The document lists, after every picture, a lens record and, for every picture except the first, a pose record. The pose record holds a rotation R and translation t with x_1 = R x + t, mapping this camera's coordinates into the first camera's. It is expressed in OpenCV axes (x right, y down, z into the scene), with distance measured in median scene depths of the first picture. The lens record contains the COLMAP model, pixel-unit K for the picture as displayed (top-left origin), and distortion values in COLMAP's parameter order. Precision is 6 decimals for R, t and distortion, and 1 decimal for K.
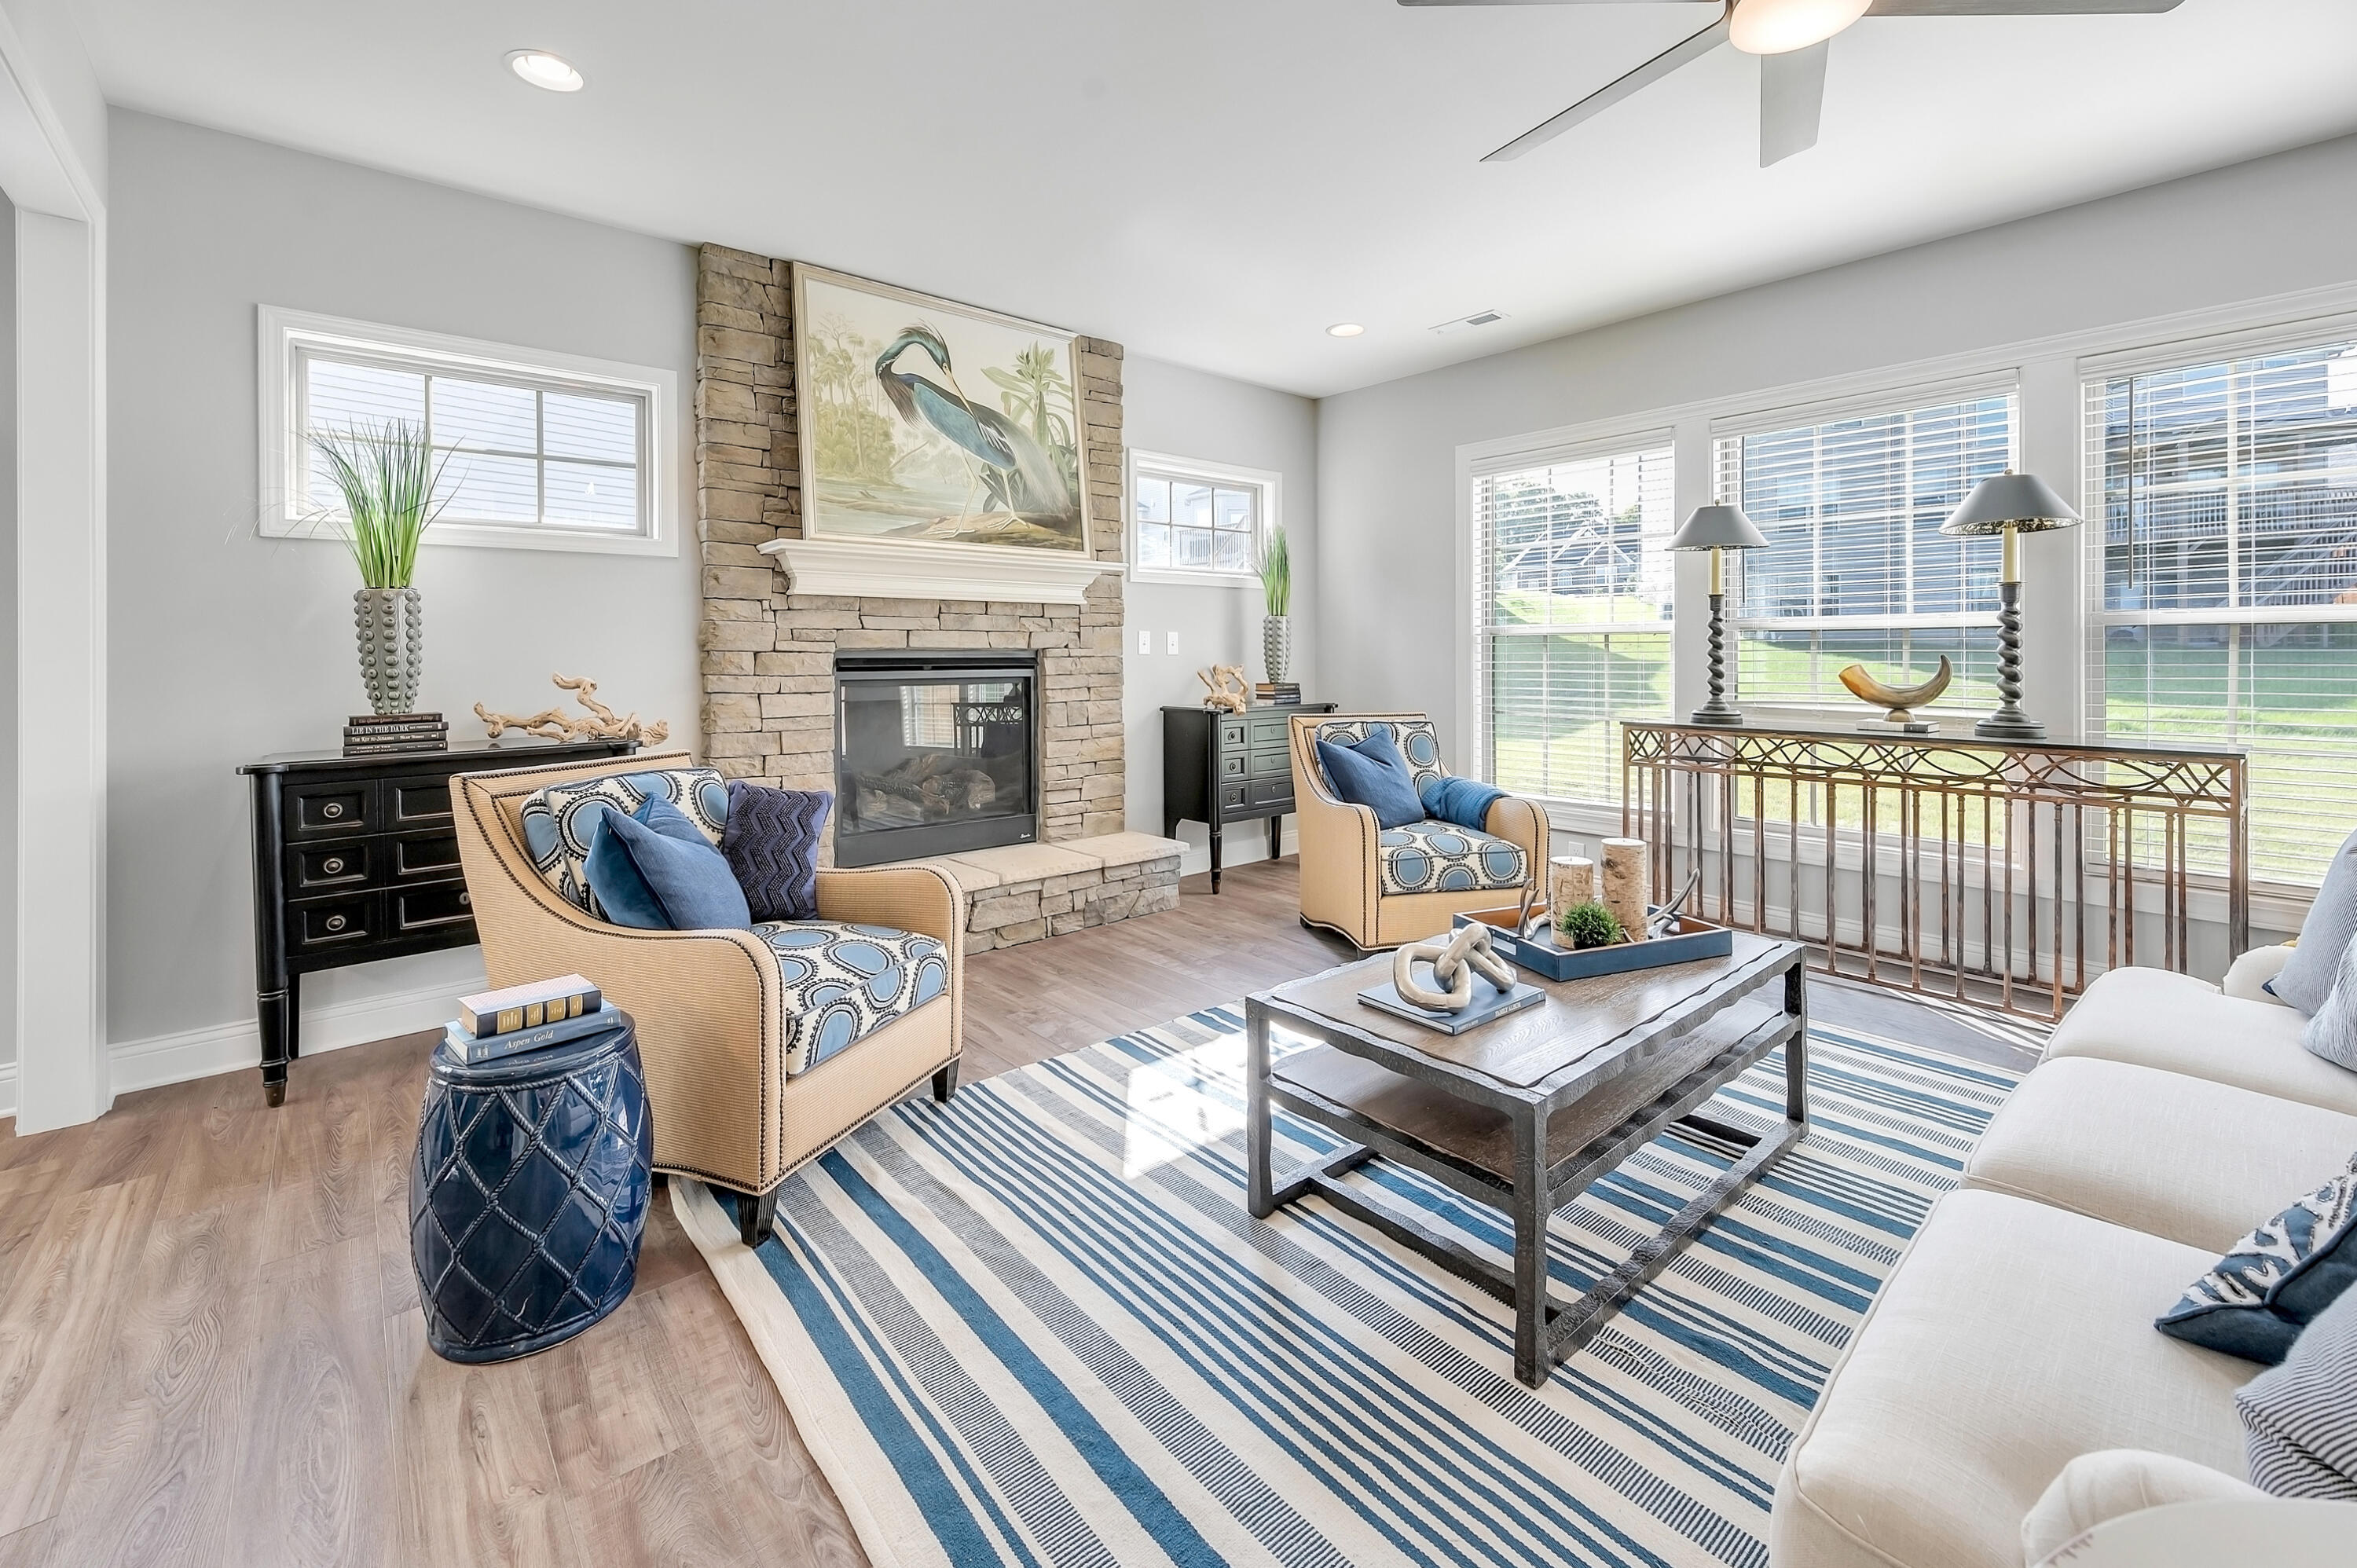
lens RADIAL K [[992.0, 0, 1183.6], [0, 992.0, 654.1], [0, 0, 1]] dist [-0.000412, -0.000072]
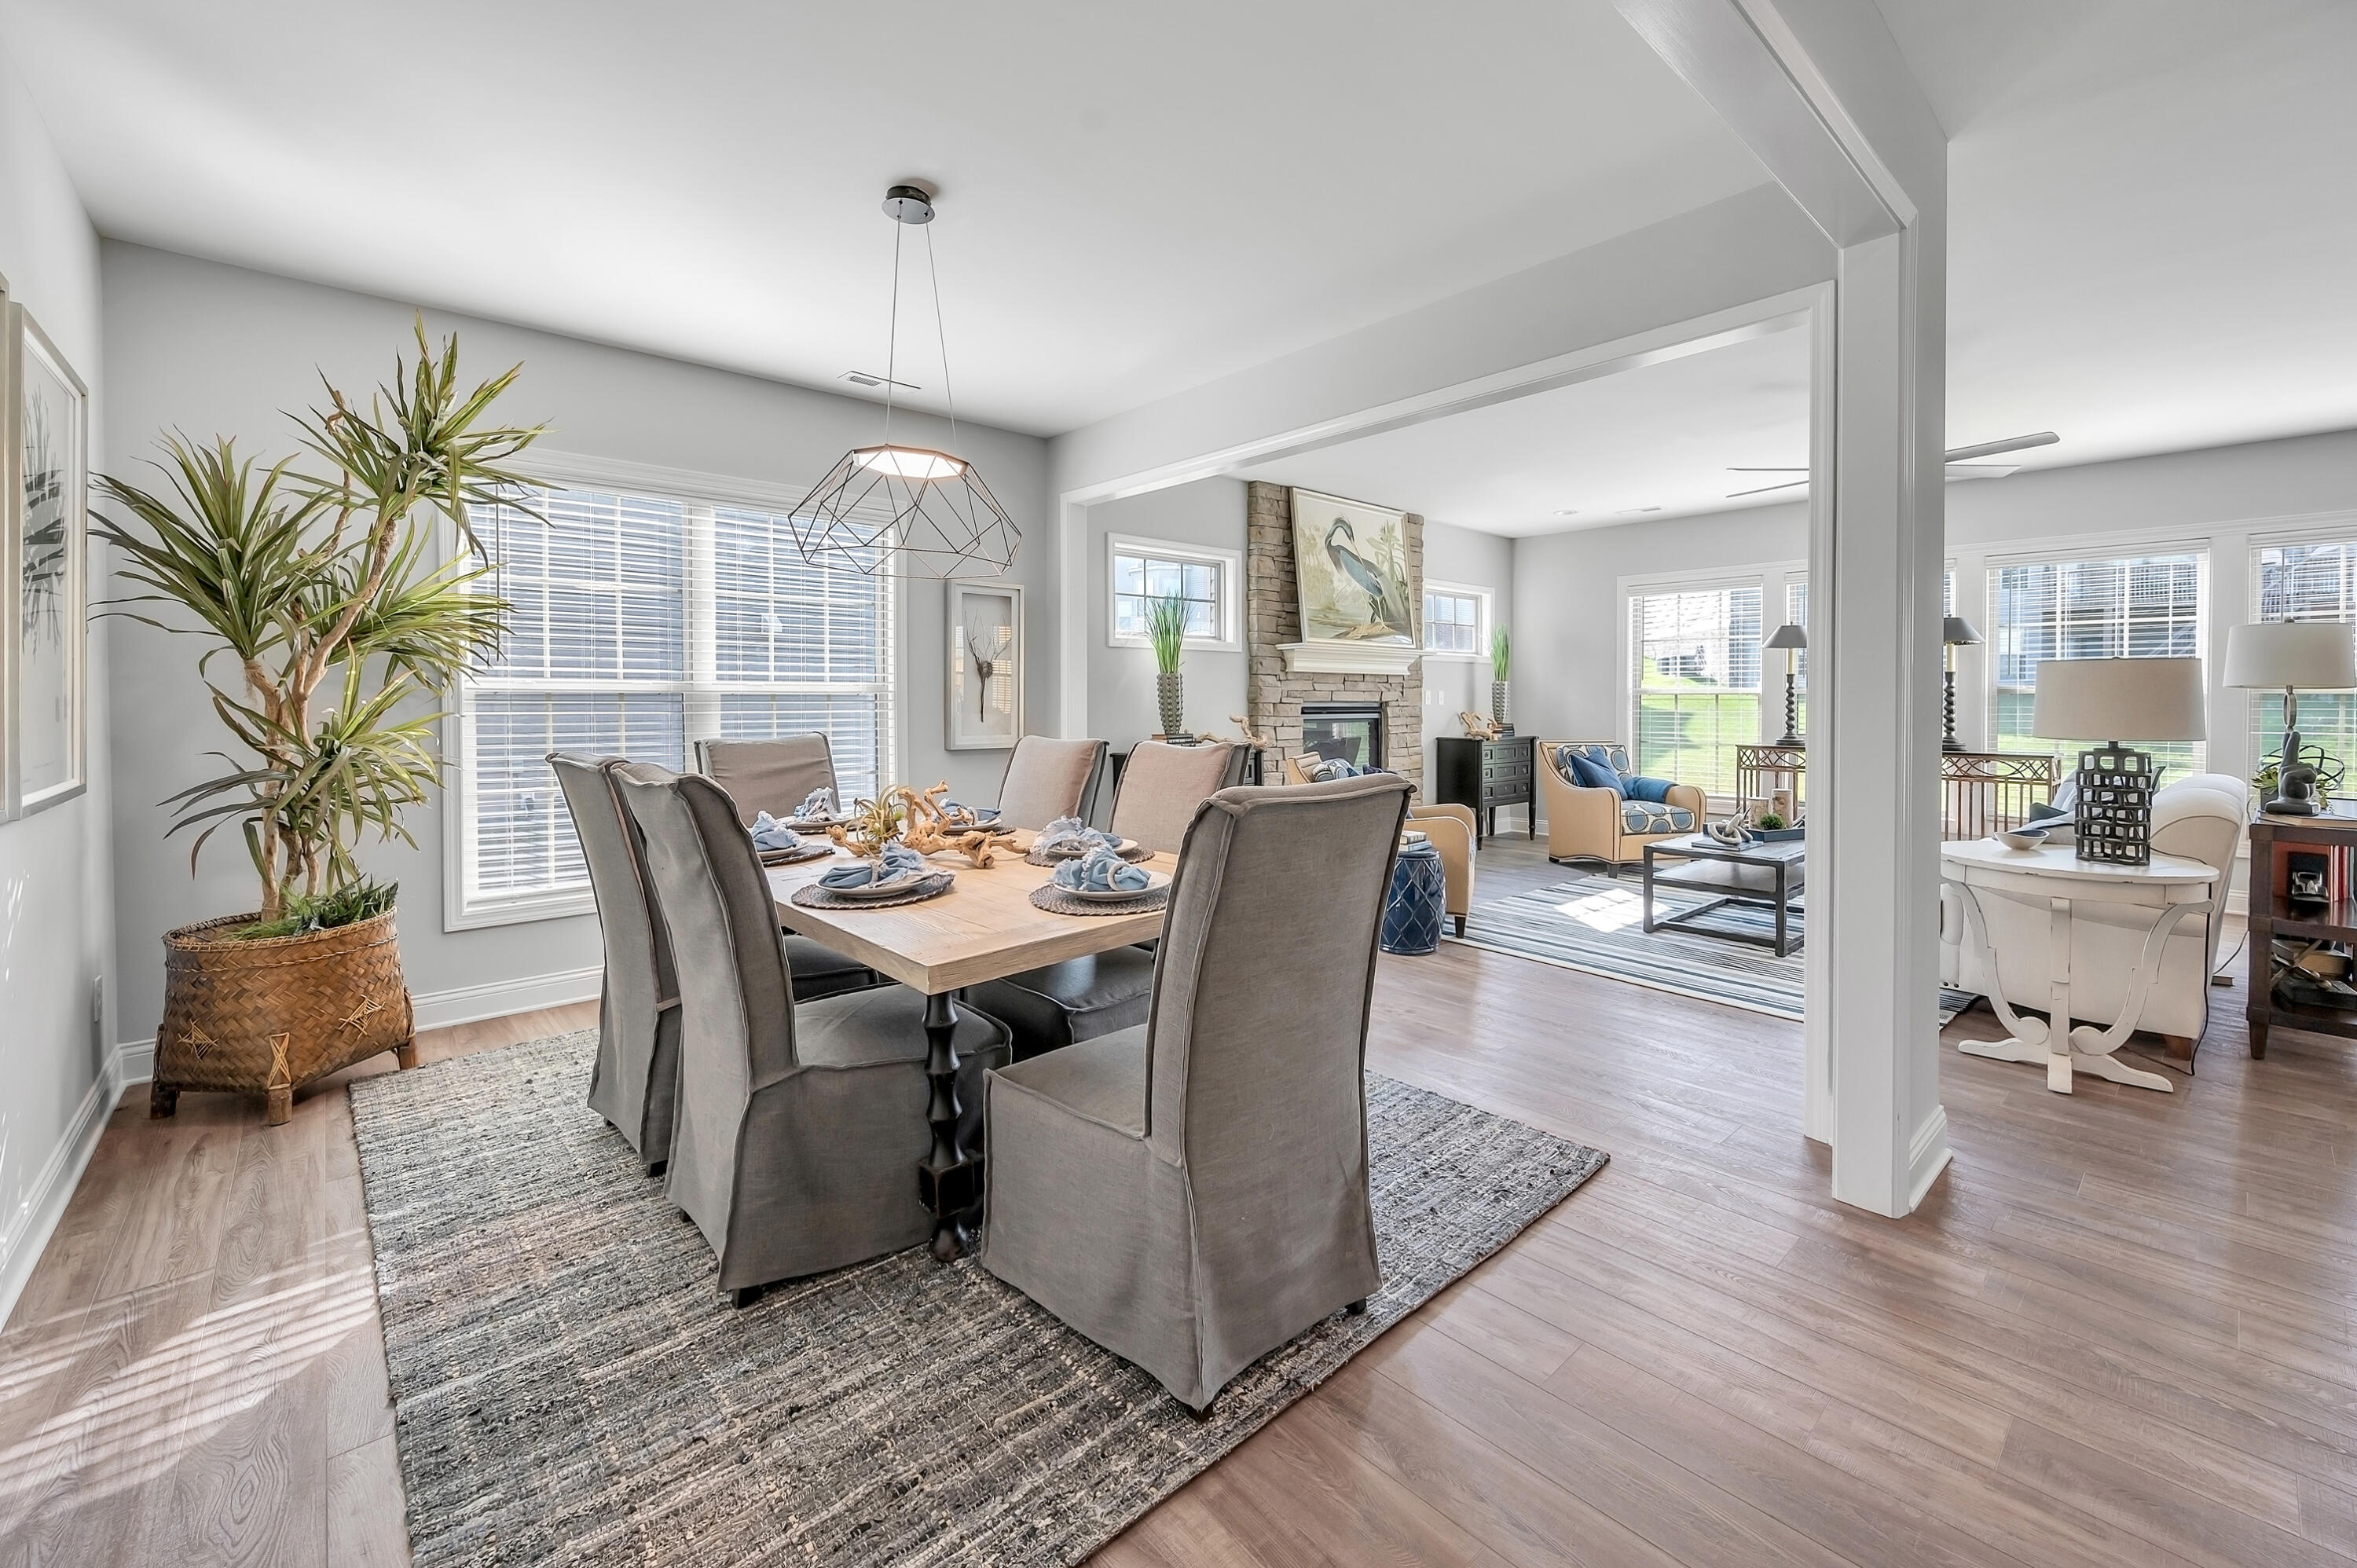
lens RADIAL K [[946.2, 0, 1210.8], [0, 946.2, 706.8], [0, 0, 1]] dist [0.000470, 0.000064]
pose [[0.999470, 0.003626, 0.032358, -0.558339], [-0.003872, 0.999964, 0.007540, -0.008724], [-0.032330, -0.007662, 0.999448, -0.669594]]
